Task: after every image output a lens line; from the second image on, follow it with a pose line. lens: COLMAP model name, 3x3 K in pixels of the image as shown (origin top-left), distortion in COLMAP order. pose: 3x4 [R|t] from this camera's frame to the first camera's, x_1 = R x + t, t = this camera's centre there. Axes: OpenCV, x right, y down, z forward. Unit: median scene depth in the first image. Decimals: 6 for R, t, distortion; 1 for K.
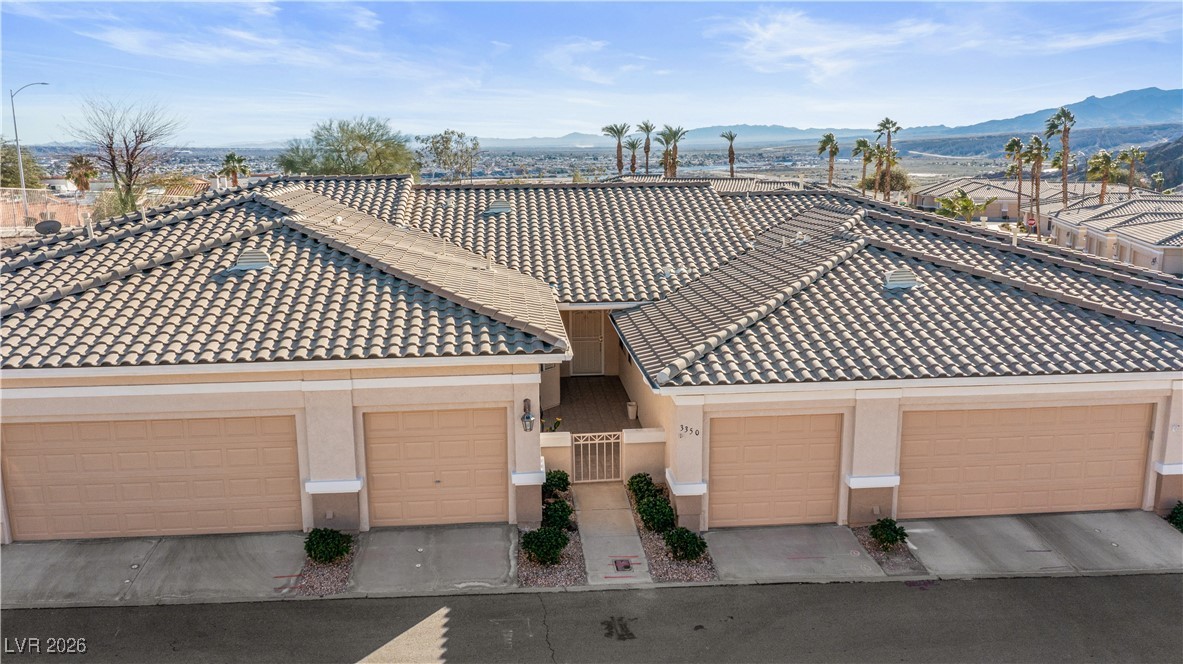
lens RADIAL K [[934.3, 0, 591.5], [0, 934.3, 332.0], [0, 0, 1]] dist [-0.019232, 0.006455]
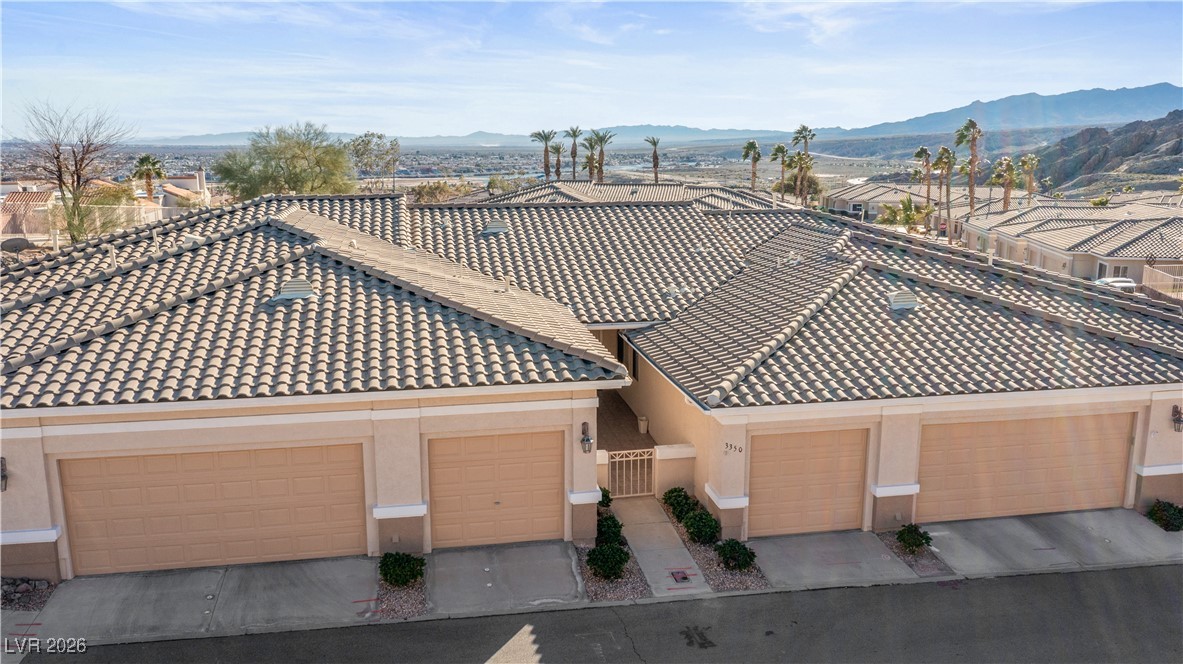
lens RADIAL K [[934.3, 0, 591.5], [0, 934.3, 332.0], [0, 0, 1]] dist [-0.019232, 0.006455]
pose [[0.995039, -0.012425, 0.098710, -0.159806], [0.012353, 0.999923, 0.001338, -0.030552], [-0.098719, -0.000112, 0.995115, -0.047444]]
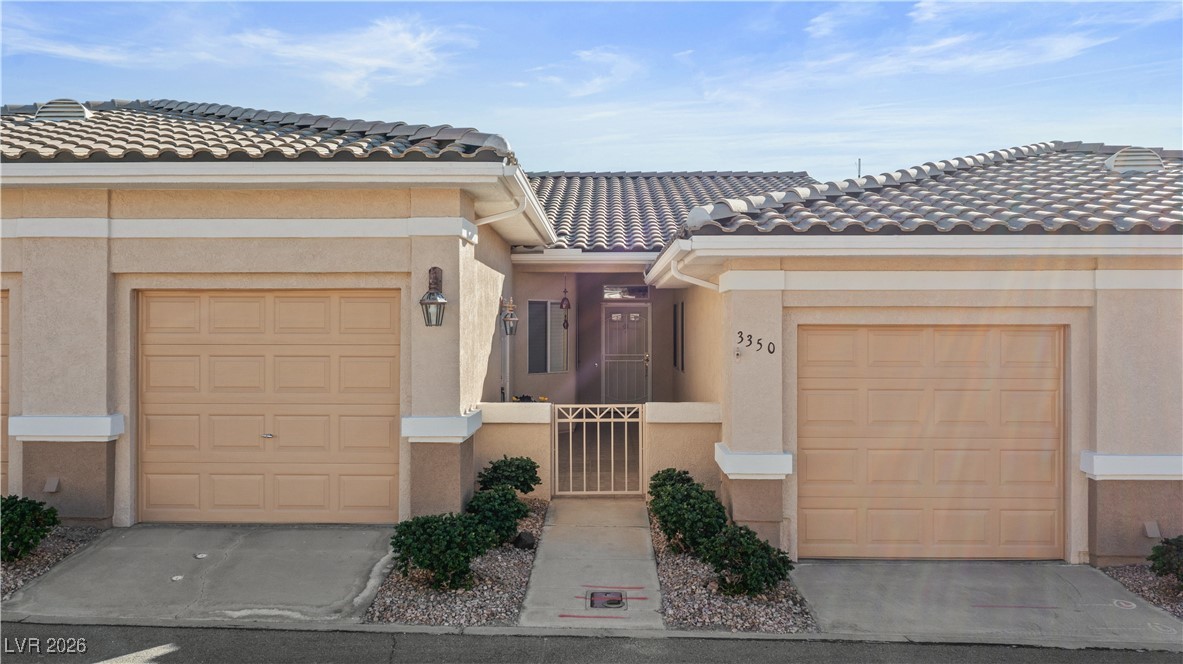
lens RADIAL K [[952.5, 0, 591.5], [0, 952.5, 332.0], [0, 0, 1]] dist [-0.013129, 0.002711]
pose [[0.994224, 0.009188, -0.106932, 0.071192], [-0.029737, 0.980904, -0.192204, 0.199429], [0.103124, 0.194274, 0.975512, 0.486444]]
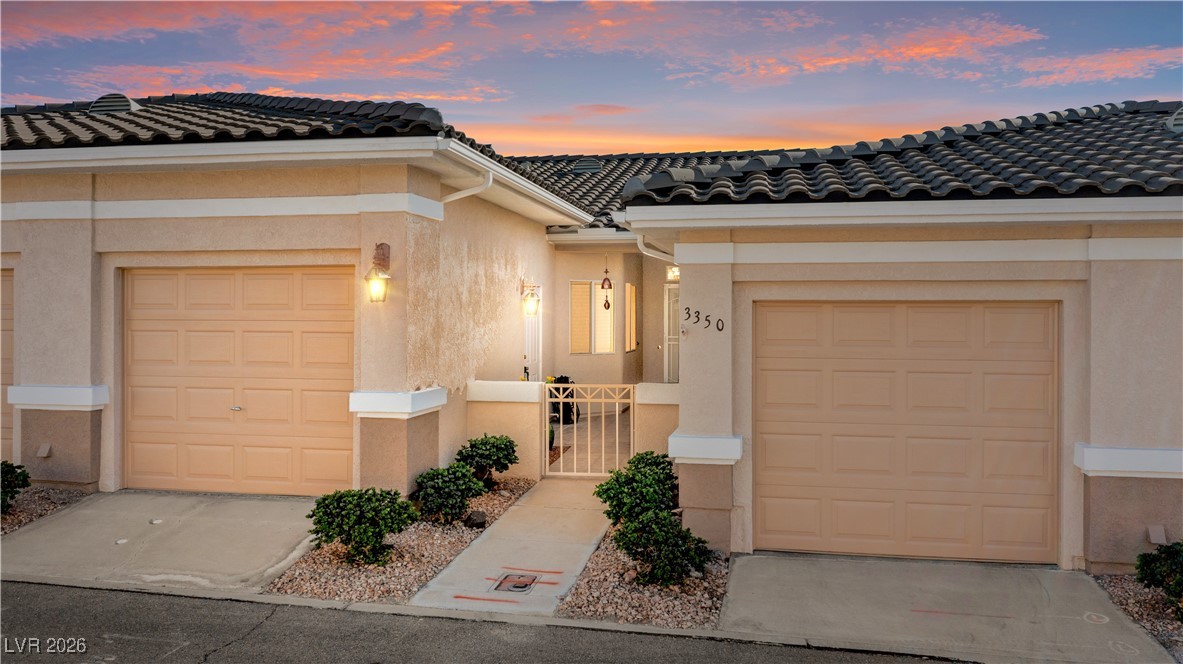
lens RADIAL K [[936.4, 0, 591.3], [0, 936.4, 319.2], [0, 0, 1]] dist [-0.011420, 0.001823]
pose [[0.962145, 0.012030, -0.272274, 0.178554], [-0.064107, 0.980985, -0.183193, 0.194789], [0.264893, 0.193712, 0.944620, 0.531088]]
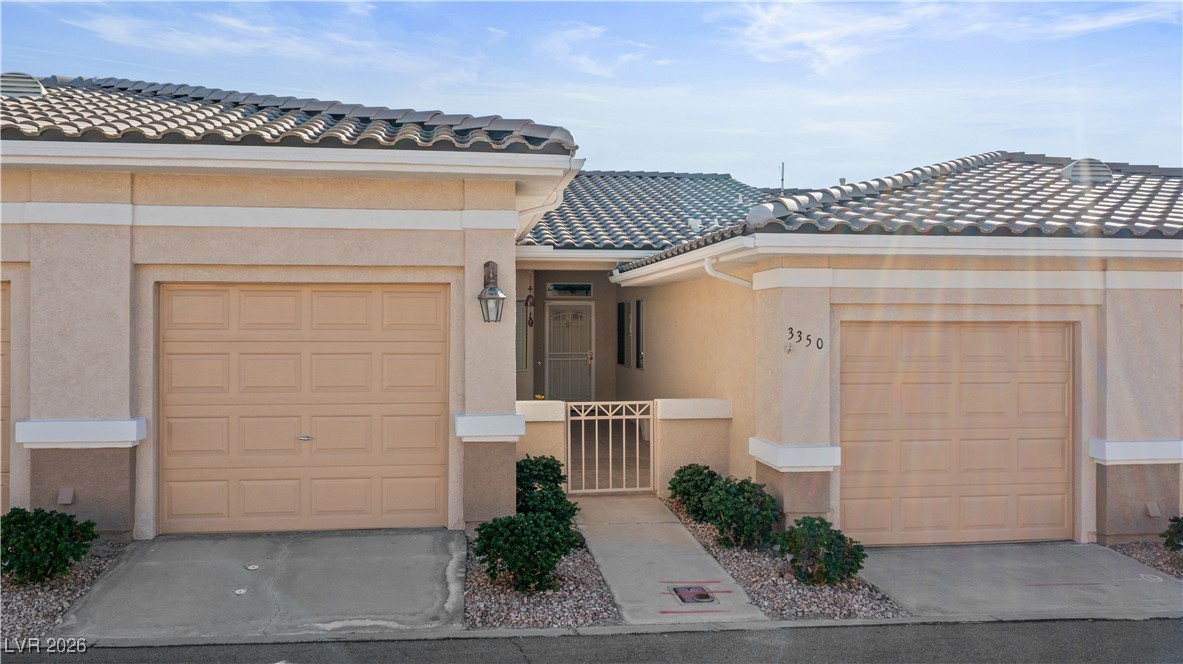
lens RADIAL K [[952.5, 0, 591.5], [0, 952.5, 332.0], [0, 0, 1]] dist [-0.013129, 0.002711]
pose [[0.998702, 0.008731, 0.050171, -0.039239], [0.001201, 0.980881, -0.194607, 0.202520], [-0.050911, 0.194414, 0.979597, 0.487076]]
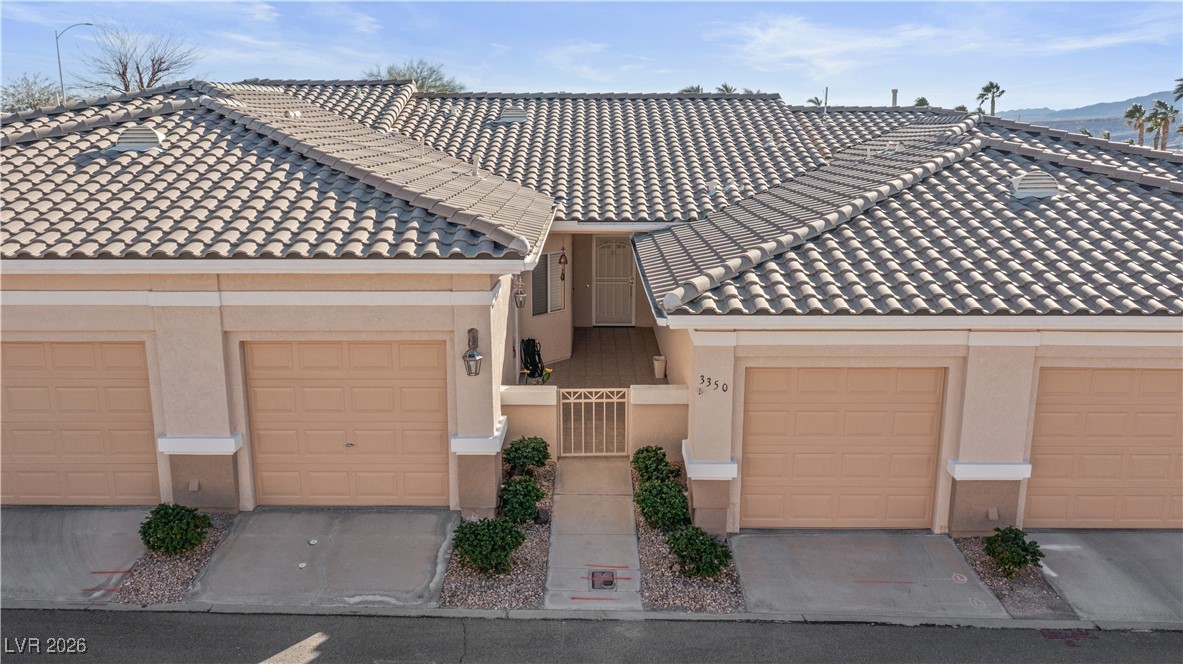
lens RADIAL K [[934.1, 0, 591.5], [0, 934.1, 332.0], [0, 0, 1]] dist [-0.018503, 0.009343]
pose [[0.995842, 0.029282, -0.086267, 0.073662], [-0.027376, 0.999356, 0.023188, 0.054196], [0.086890, -0.020730, 0.996002, 0.319006]]
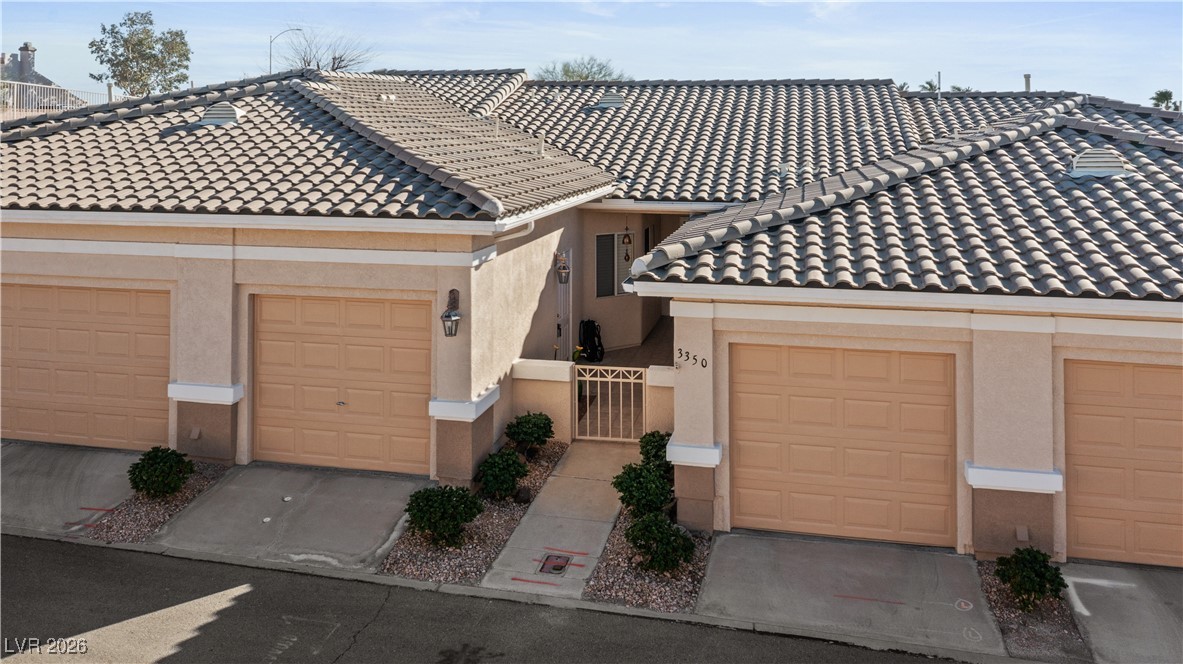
lens RADIAL K [[978.3, 0, 589.3], [0, 978.3, 112.3], [0, 0, 1]] dist [-0.004118, -0.003726]
pose [[0.952868, 0.007103, -0.303301, 0.238739], [-0.070373, 0.977634, -0.198193, 0.077457], [0.295110, 0.210196, 0.932056, 0.313896]]
